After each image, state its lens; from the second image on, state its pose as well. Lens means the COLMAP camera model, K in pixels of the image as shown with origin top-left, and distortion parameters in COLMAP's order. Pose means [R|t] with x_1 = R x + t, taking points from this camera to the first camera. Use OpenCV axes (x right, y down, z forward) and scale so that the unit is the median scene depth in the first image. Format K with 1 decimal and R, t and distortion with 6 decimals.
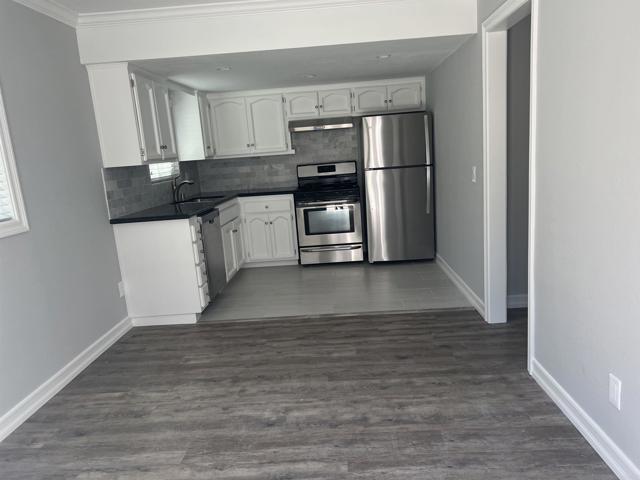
lens RADIAL K [[482.6, 0, 320.0], [0, 482.6, 240.0], [0, 0, 1]] dist [0.074089, -0.000206]
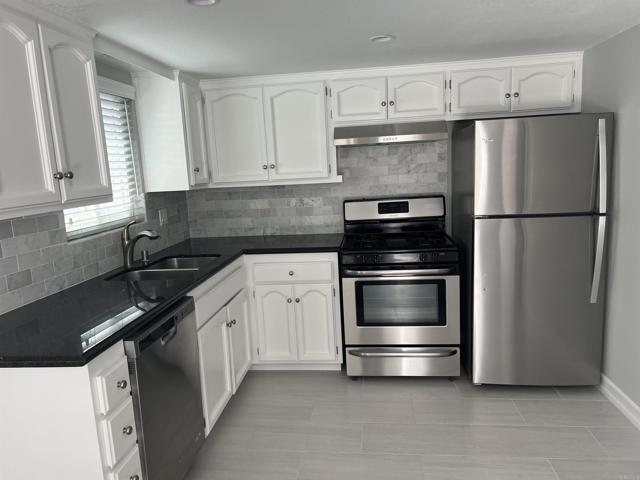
lens RADIAL K [[480.2, 0, 305.8], [0, 480.2, 243.1], [0, 0, 1]] dist [0.039832, -0.002907]
pose [[0.995385, 0.037885, -0.088162, -0.042748], [-0.039450, 0.999092, -0.016075, -0.094567], [0.087473, 0.019478, 0.995976, 0.420042]]
